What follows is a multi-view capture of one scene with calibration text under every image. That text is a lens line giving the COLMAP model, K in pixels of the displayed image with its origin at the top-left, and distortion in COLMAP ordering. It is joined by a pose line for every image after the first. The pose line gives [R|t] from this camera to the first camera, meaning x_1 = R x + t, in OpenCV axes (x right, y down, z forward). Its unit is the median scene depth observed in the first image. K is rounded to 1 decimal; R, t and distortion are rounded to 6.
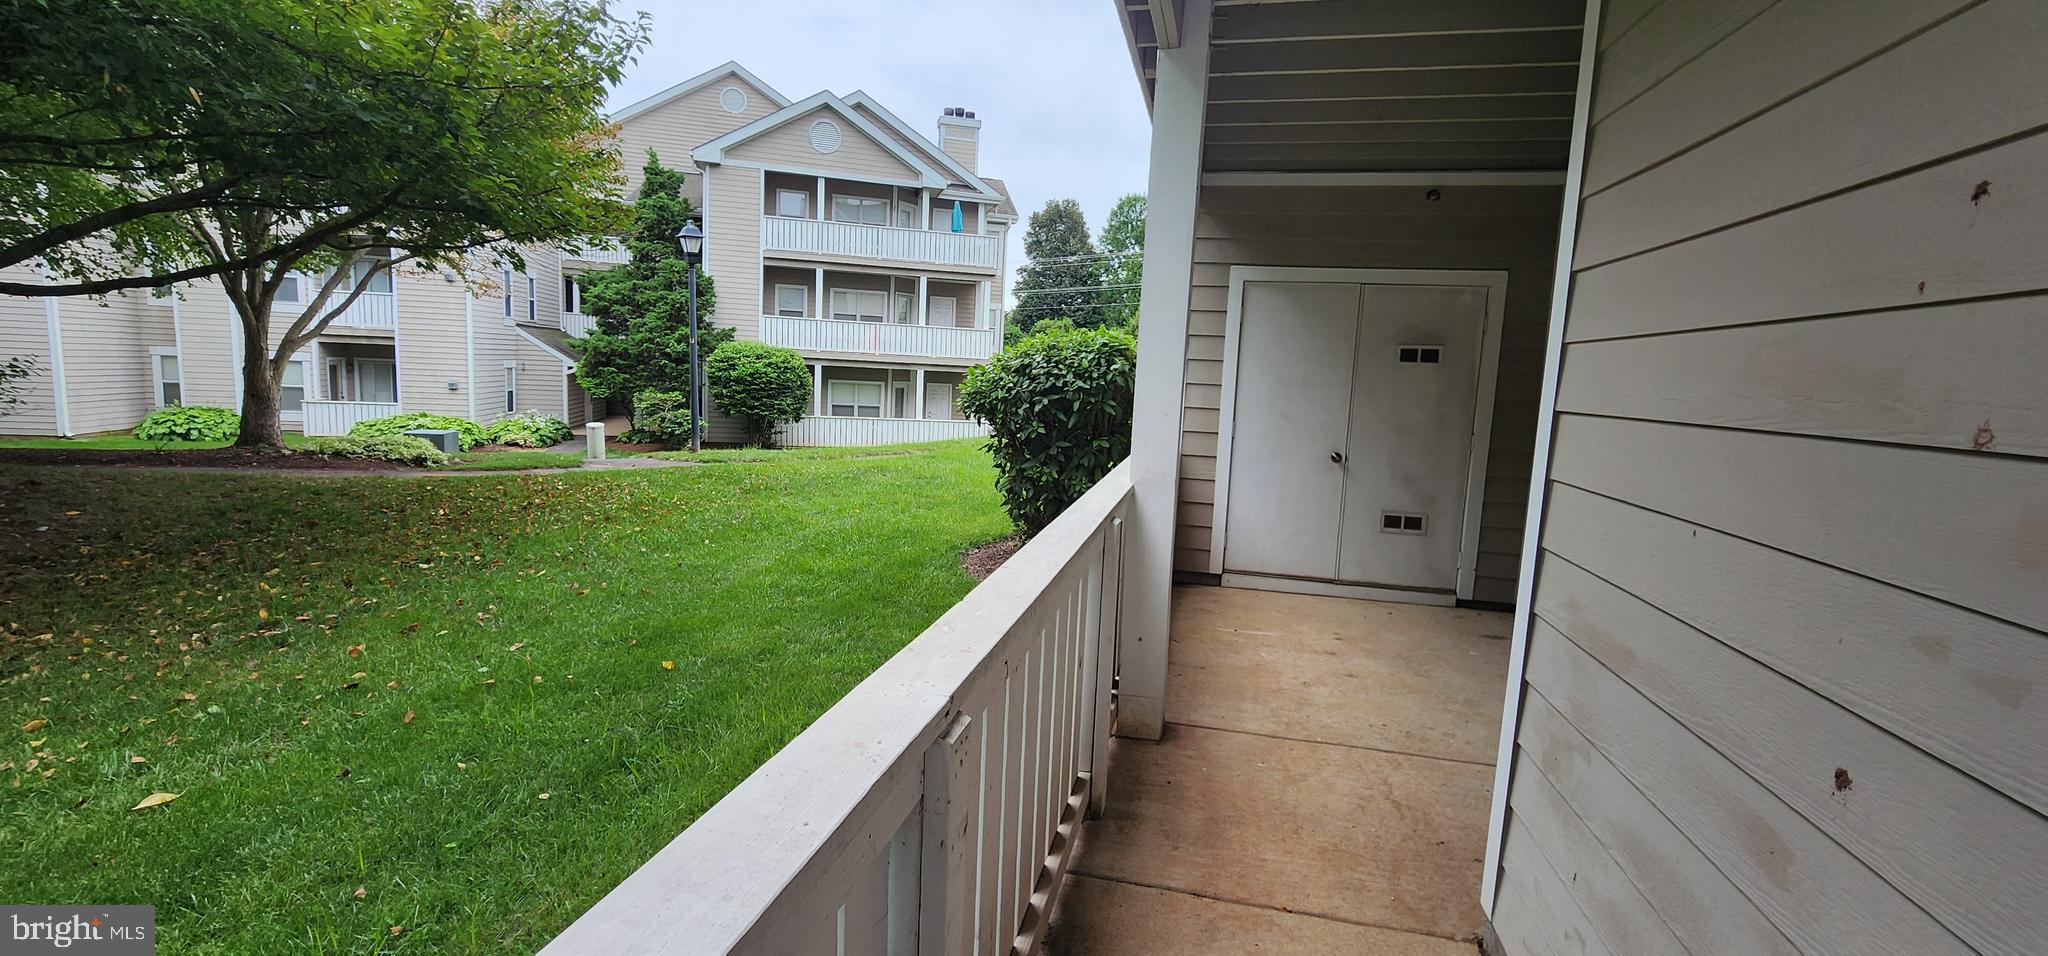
lens RADIAL K [[842.7, 0, 1035.6], [0, 842.7, 476.1], [0, 0, 1]] dist [-0.002769, 0.001528]
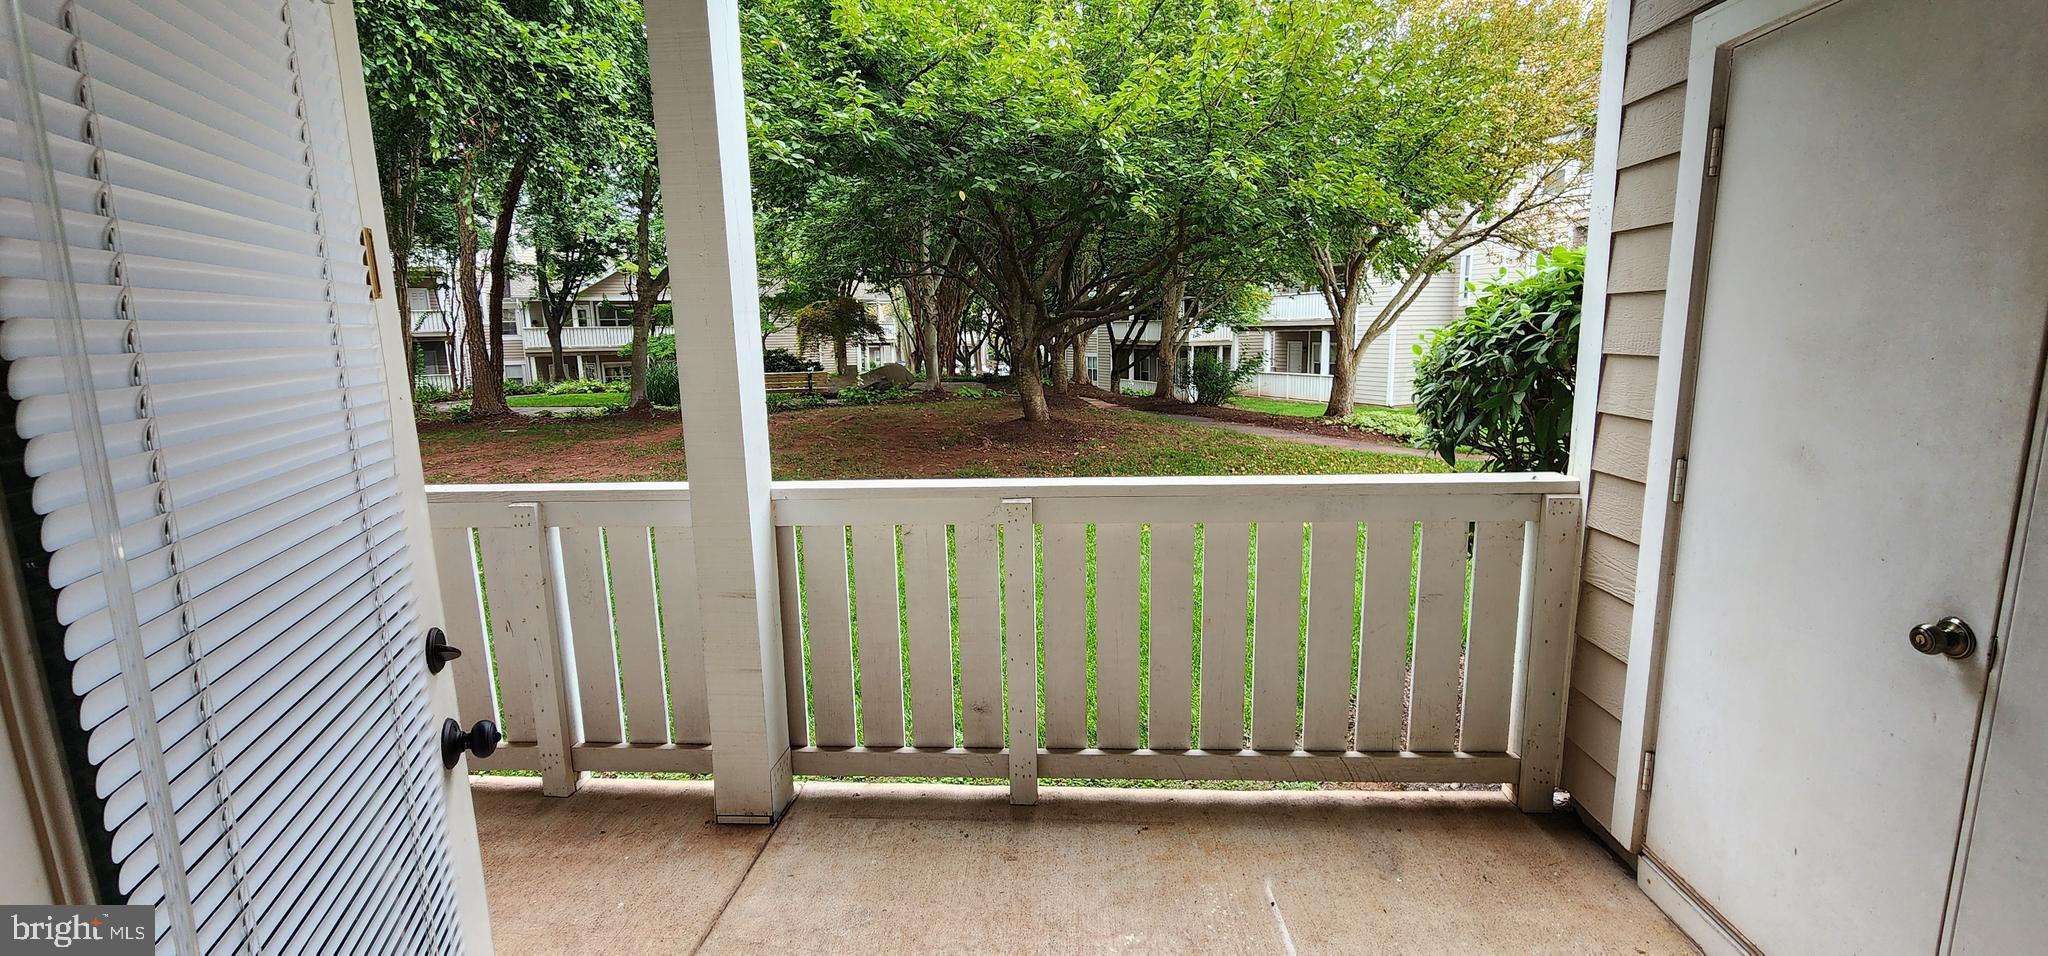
lens RADIAL K [[842.7, 0, 1034.5], [0, 842.7, 474.1], [0, 0, 1]] dist [-0.002769, 0.001528]
pose [[0.156538, 0.115942, -0.980843, 0.866421], [-0.095356, 0.990221, 0.101833, -0.108740], [0.983058, 0.077588, 0.166063, 1.062642]]
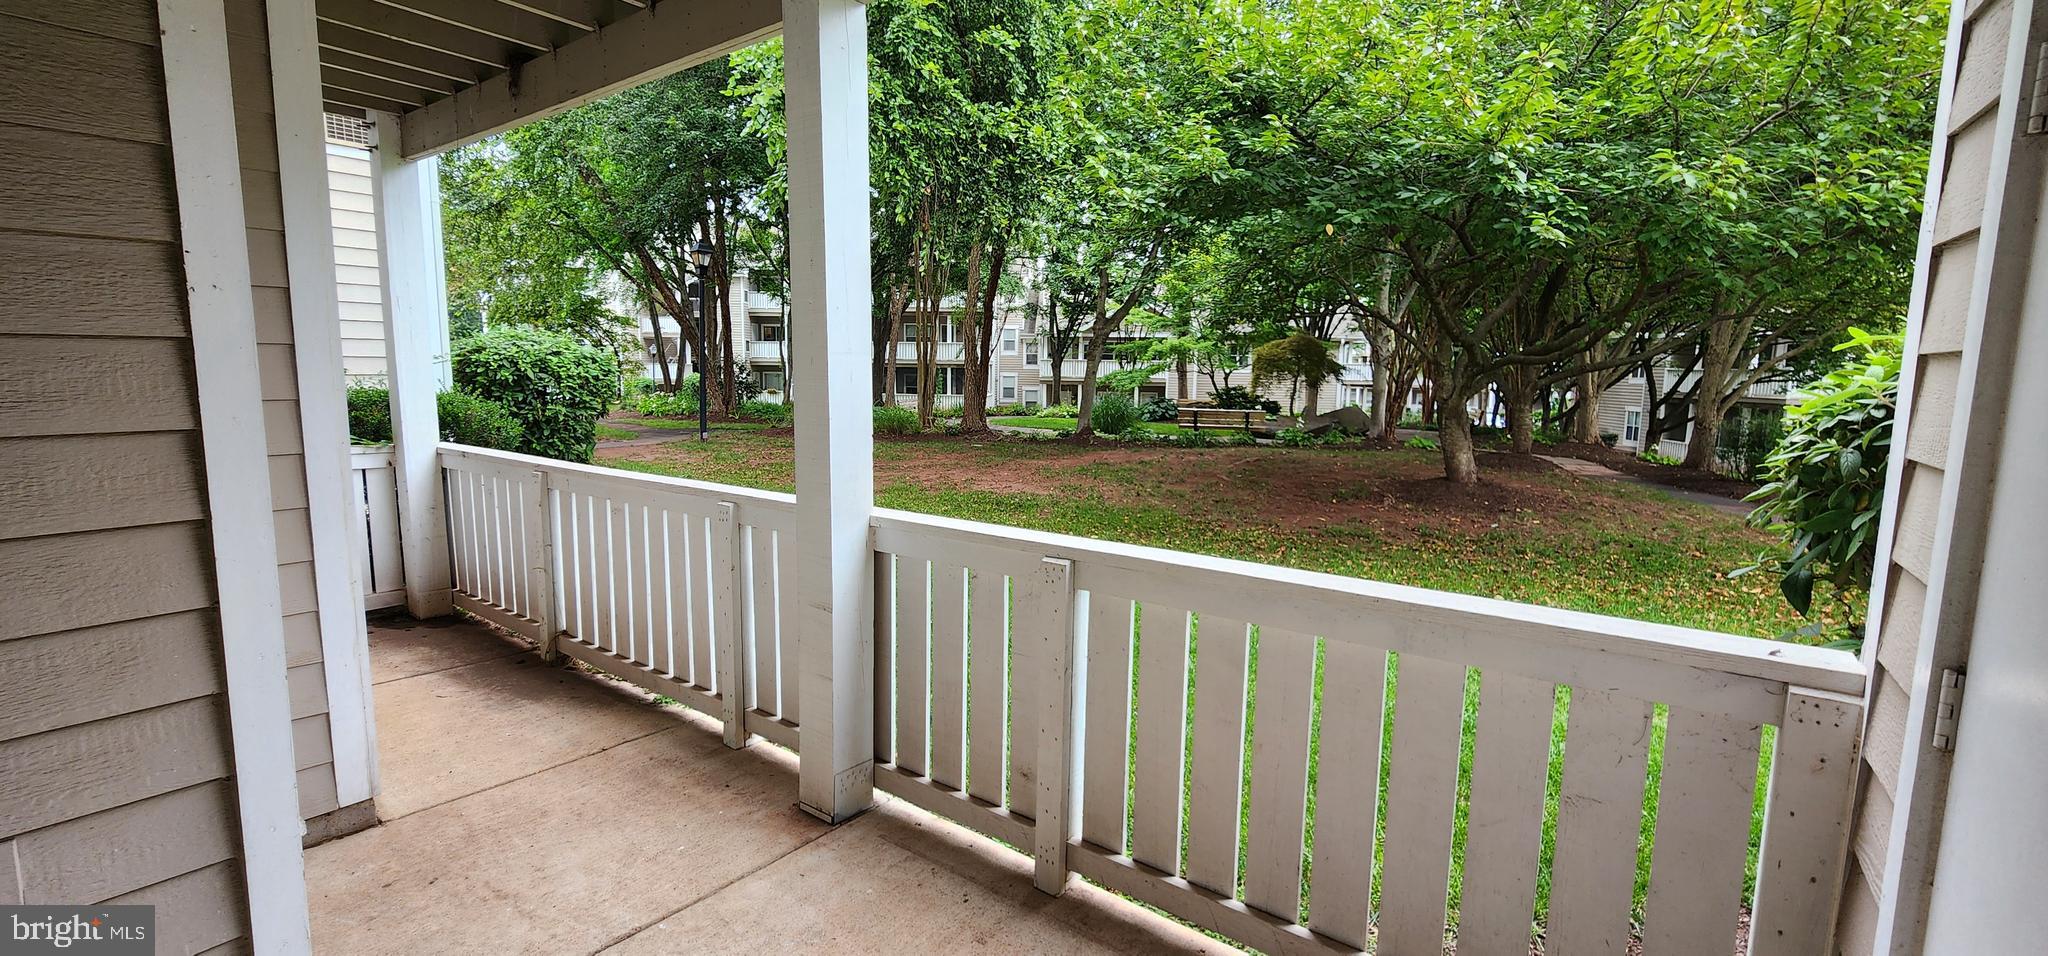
lens RADIAL K [[842.7, 0, 1040.6], [0, 842.7, 485.0], [0, 0, 1]] dist [-0.002769, 0.001528]
pose [[-0.392281, 0.072331, -0.916997, 0.772368], [-0.147539, 0.979049, 0.140341, -0.161766], [0.907936, 0.190346, -0.373390, 1.393440]]
